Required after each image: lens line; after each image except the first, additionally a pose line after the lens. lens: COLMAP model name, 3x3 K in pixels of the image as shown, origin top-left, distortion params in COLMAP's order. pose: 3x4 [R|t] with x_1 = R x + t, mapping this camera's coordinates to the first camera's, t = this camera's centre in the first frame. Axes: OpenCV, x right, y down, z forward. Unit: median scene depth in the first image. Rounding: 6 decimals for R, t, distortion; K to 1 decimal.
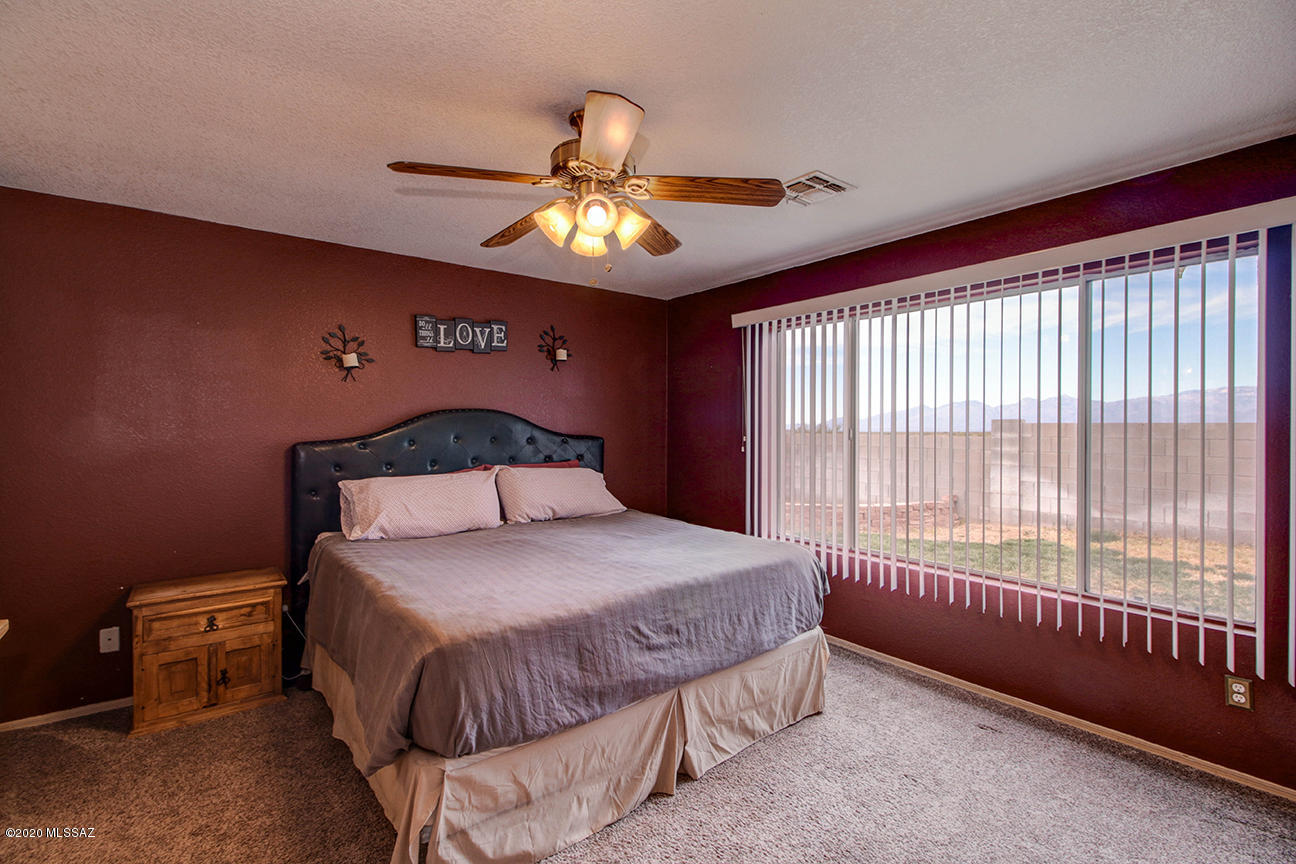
lens RADIAL K [[595.3, 0, 645.0], [0, 595.3, 428.7], [0, 0, 1]] dist [0.015097, -0.002985]
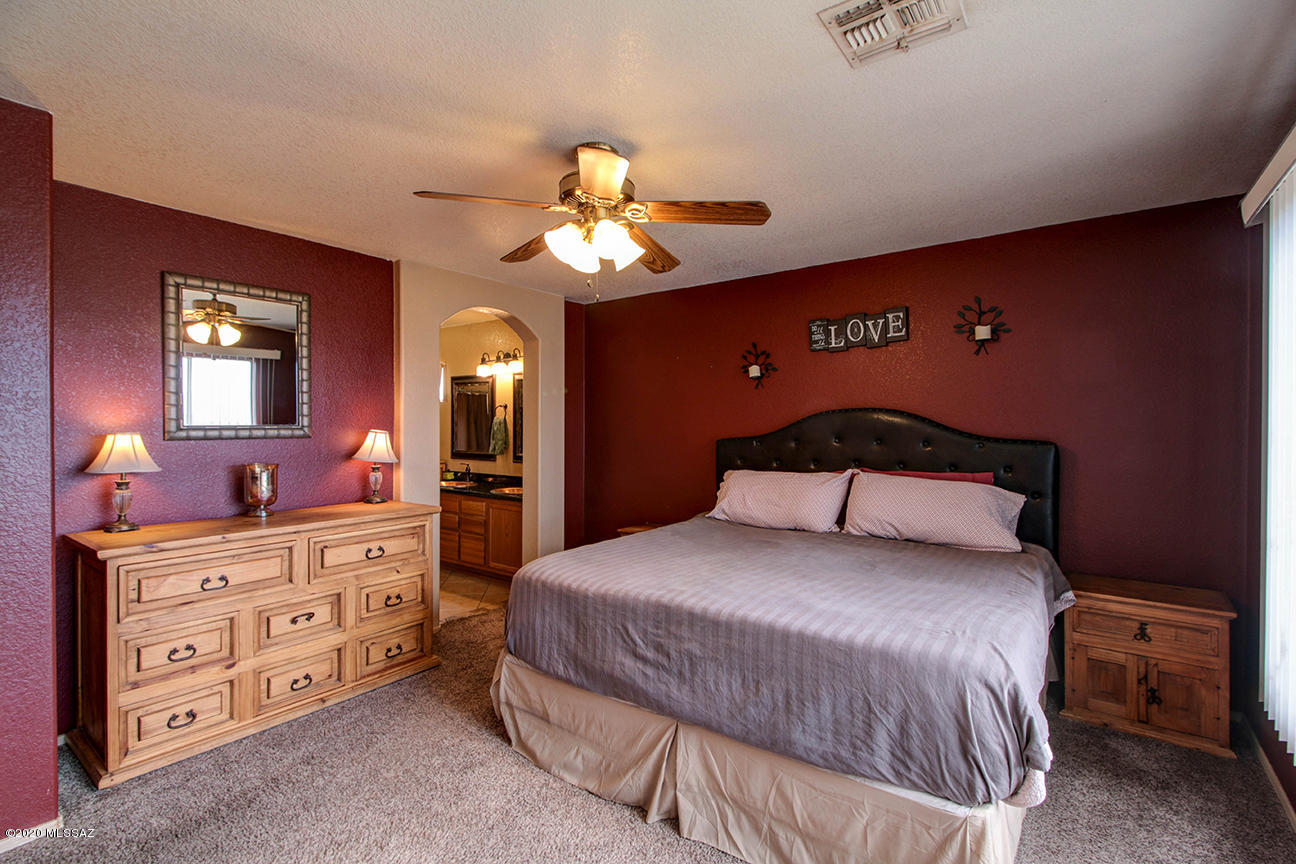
lens RADIAL K [[595.3, 0, 648.3], [0, 595.3, 428.8], [0, 0, 1]] dist [0.015097, -0.002985]
pose [[0.256305, 0.005160, -0.966582, 0.765636], [-0.004377, 0.999982, 0.004178, -0.004777], [0.966586, 0.003160, 0.256323, 0.616709]]
